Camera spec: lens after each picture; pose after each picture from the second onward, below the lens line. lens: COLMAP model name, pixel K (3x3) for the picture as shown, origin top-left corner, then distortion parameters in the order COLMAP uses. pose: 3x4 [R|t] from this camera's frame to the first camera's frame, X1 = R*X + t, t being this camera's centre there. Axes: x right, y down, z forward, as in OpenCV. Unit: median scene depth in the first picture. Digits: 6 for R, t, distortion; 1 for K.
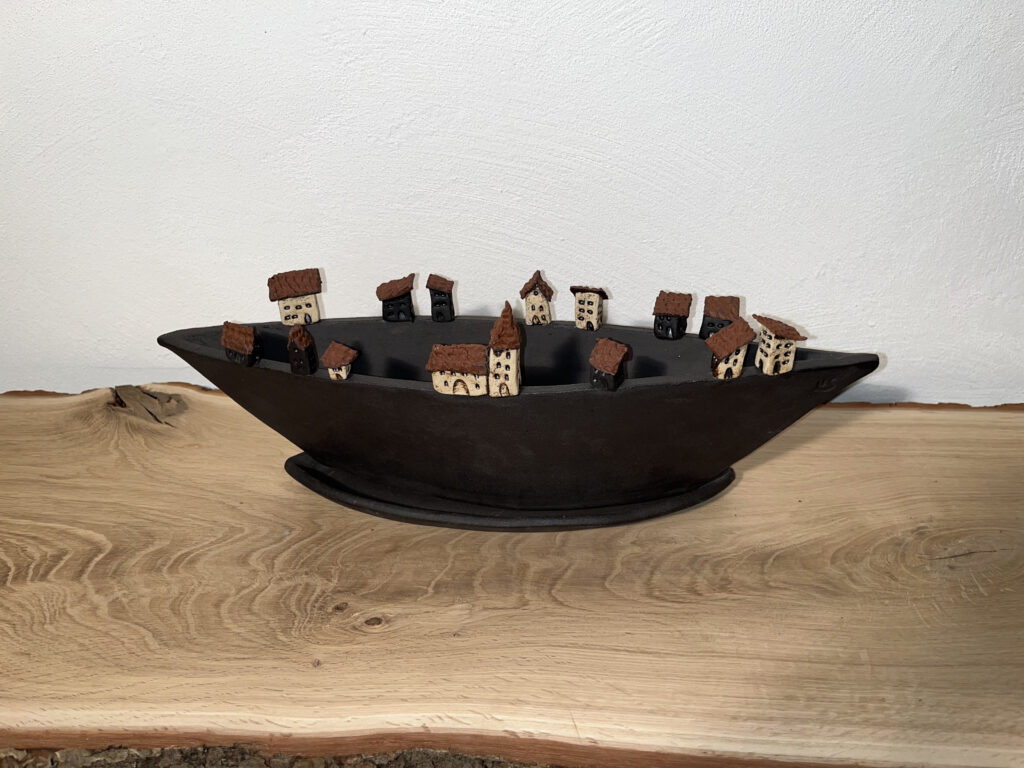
lens RADIAL K [[793.7, 0, 502.3], [0, 793.7, 380.7], [0, 0, 1]] dist [0.051015, -0.085587]
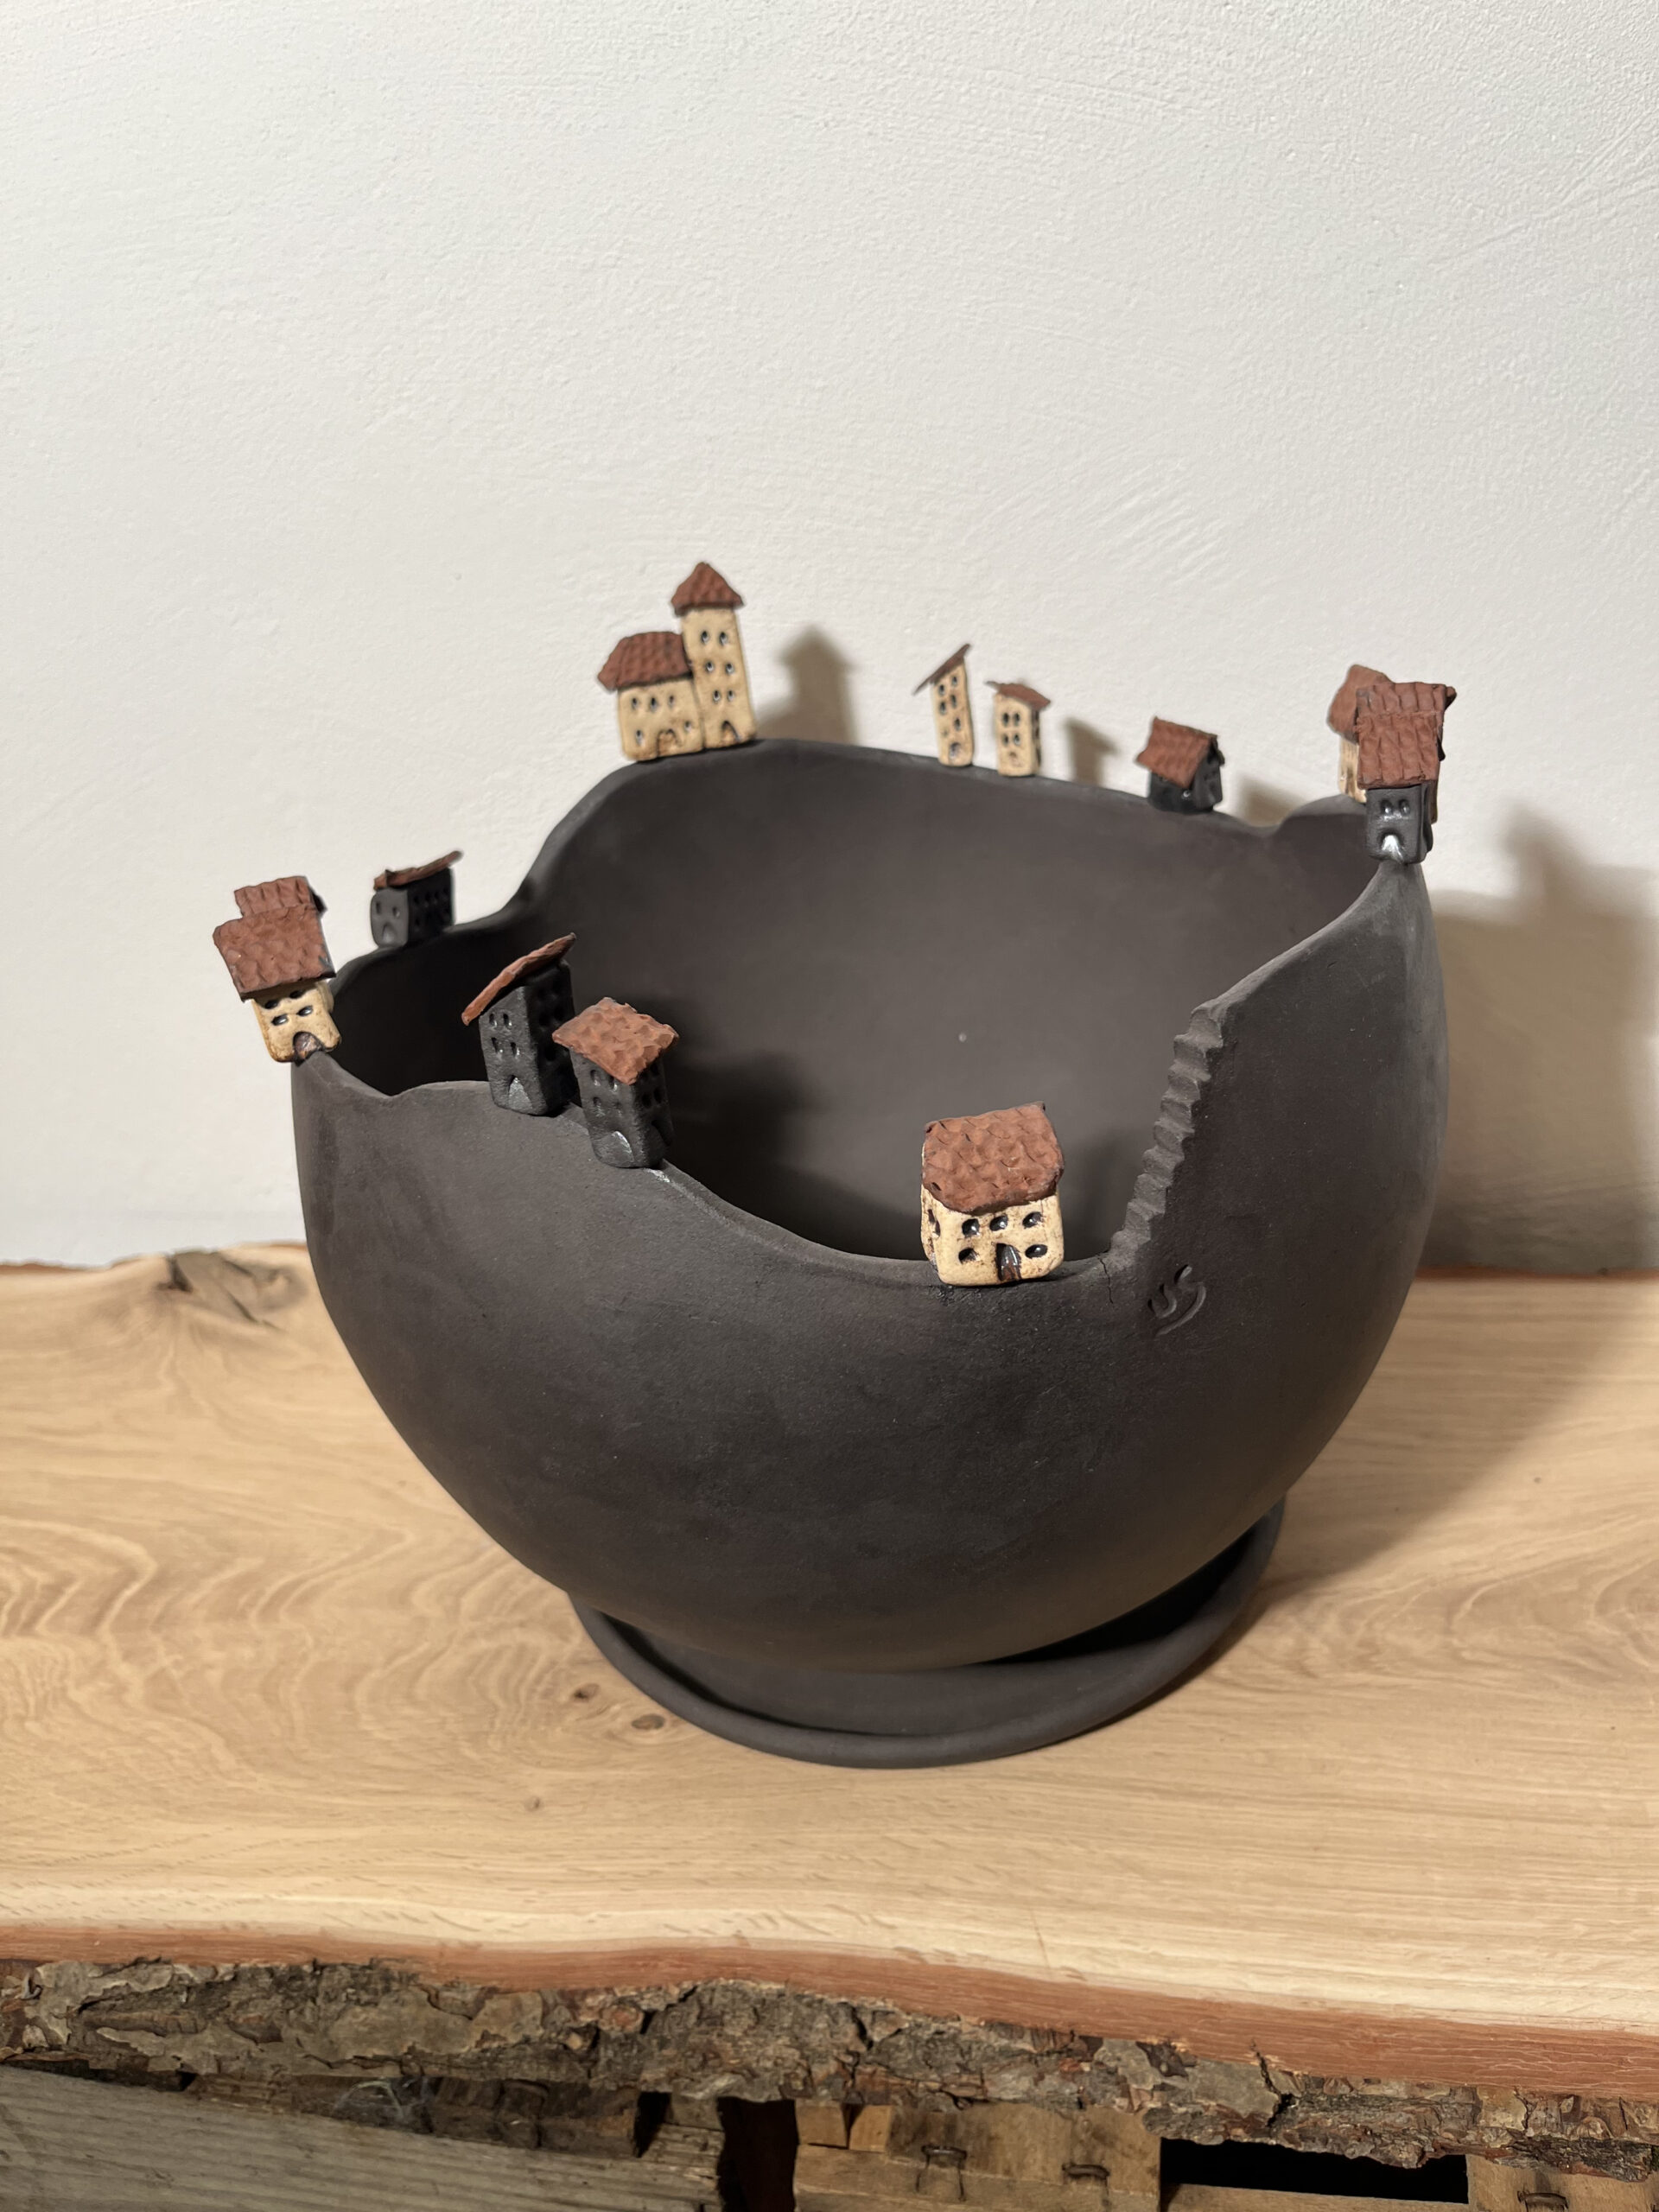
lens RADIAL K [[1714.5, 0, 821.0], [0, 1714.5, 1064.2], [0, 0, 1]] dist [0.051015, -0.085587]
pose [[0.994924, -0.022827, -0.098003, 0.059413], [0.013961, 0.995824, -0.090216, -0.010771], [0.099653, 0.088390, 0.991089, -0.096408]]
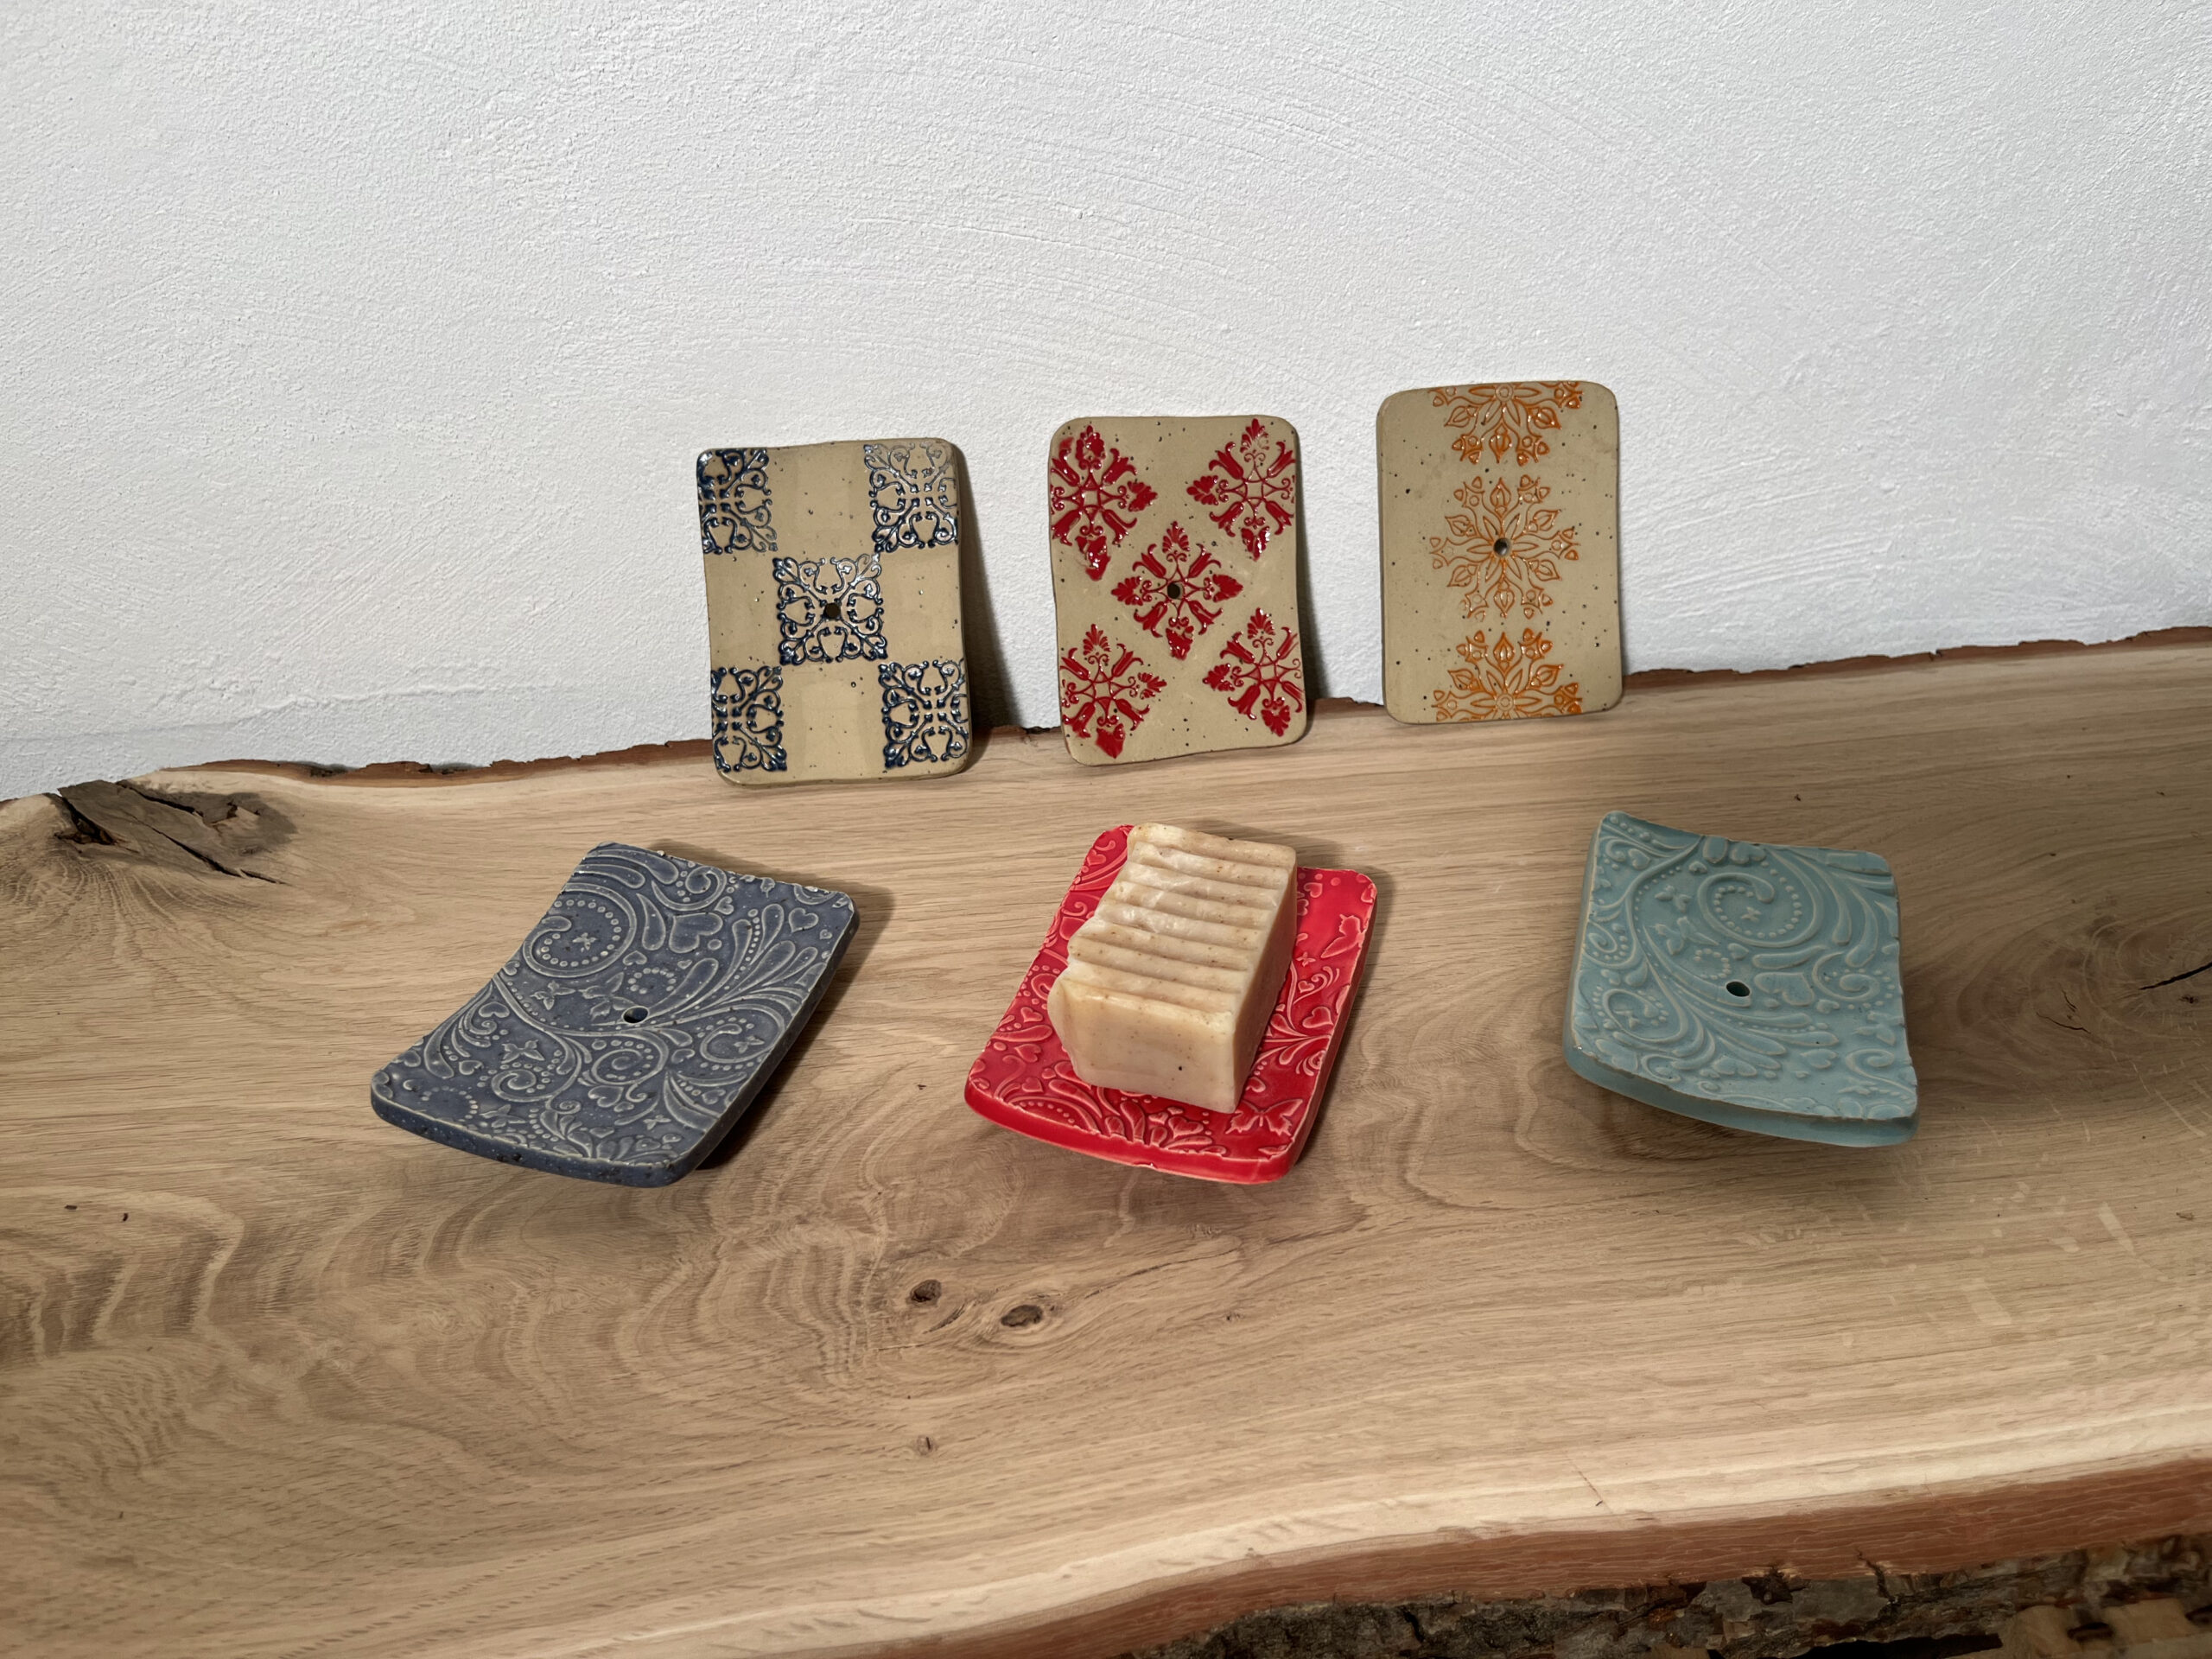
lens RADIAL K [[1714.5, 0, 1116.4], [0, 1714.5, 842.6], [0, 0, 1]] dist [0.051015, -0.085587]
pose [[0.972979, -0.111088, 0.202414, -0.252653], [0.085947, 0.987908, 0.129041, -0.045922], [-0.214301, -0.108157, 0.970761, 0.150199]]
